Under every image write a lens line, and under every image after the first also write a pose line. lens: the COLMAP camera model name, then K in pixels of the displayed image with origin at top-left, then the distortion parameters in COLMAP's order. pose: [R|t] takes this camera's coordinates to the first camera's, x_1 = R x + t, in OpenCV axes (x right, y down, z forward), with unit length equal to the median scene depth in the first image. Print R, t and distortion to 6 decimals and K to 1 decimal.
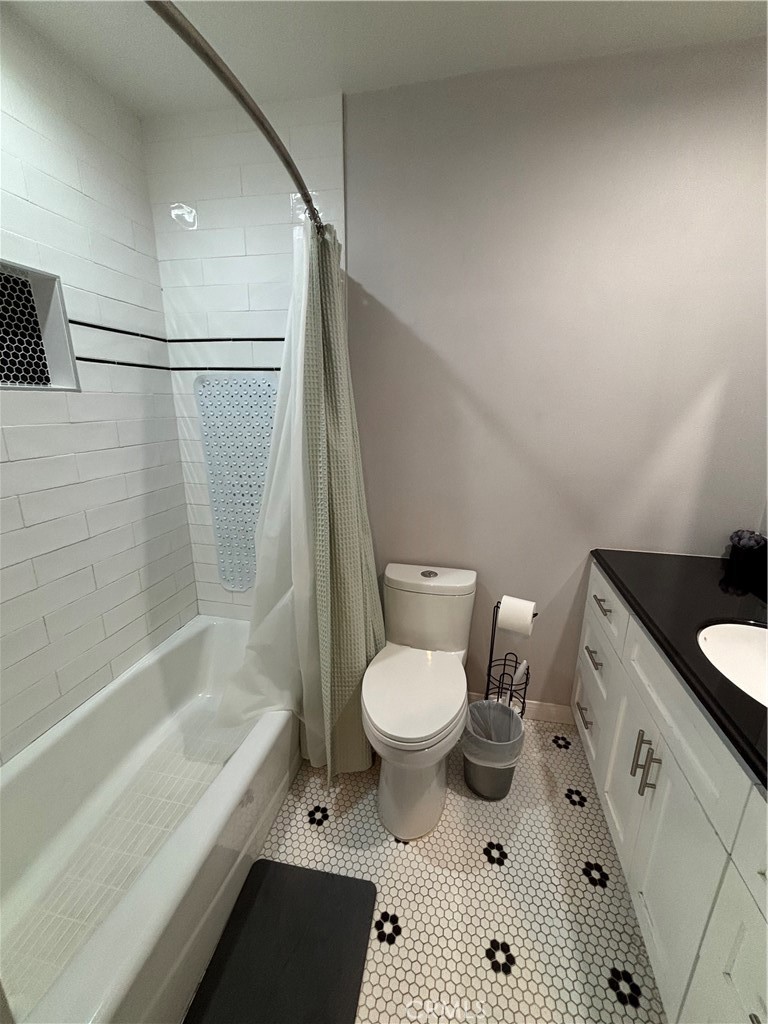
lens RADIAL K [[414.3, 0, 387.1], [0, 414.3, 505.3], [0, 0, 1]] dist [-0.003702, 0.000304]
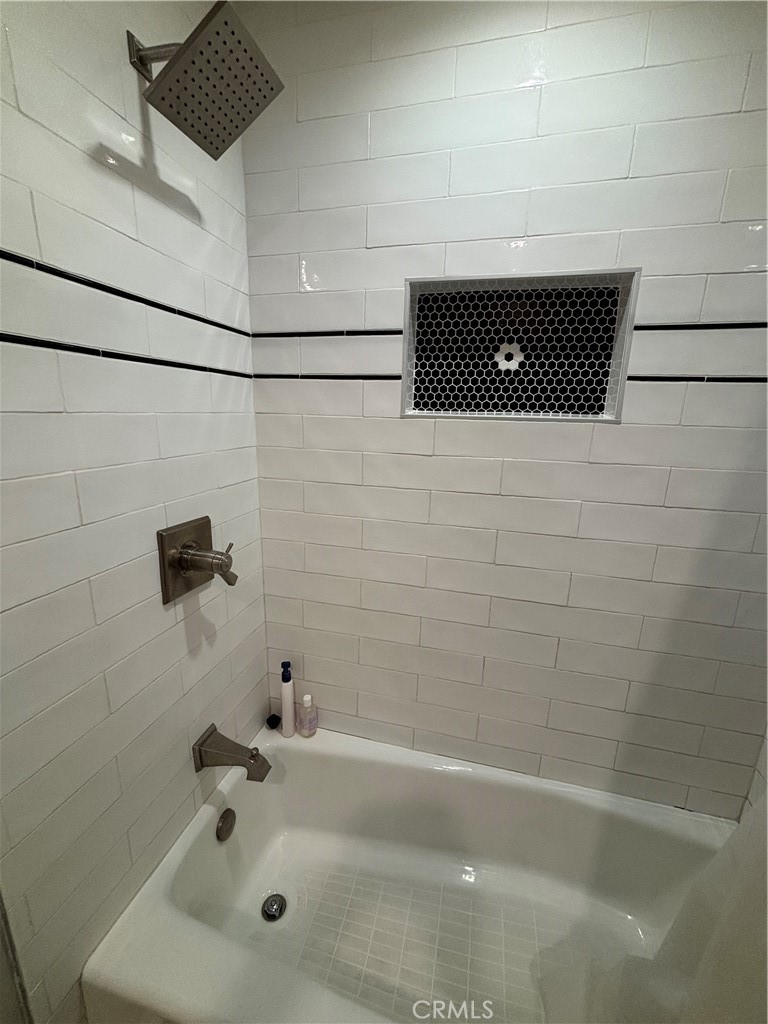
lens RADIAL K [[414.3, 0, 384.1], [0, 414.3, 511.3], [0, 0, 1]] dist [-0.003702, 0.000304]
pose [[-0.051688, 0.210655, -0.976193, 0.034042], [-0.273823, 0.937048, 0.216706, -0.179681], [0.960390, 0.278505, 0.009248, 0.660103]]
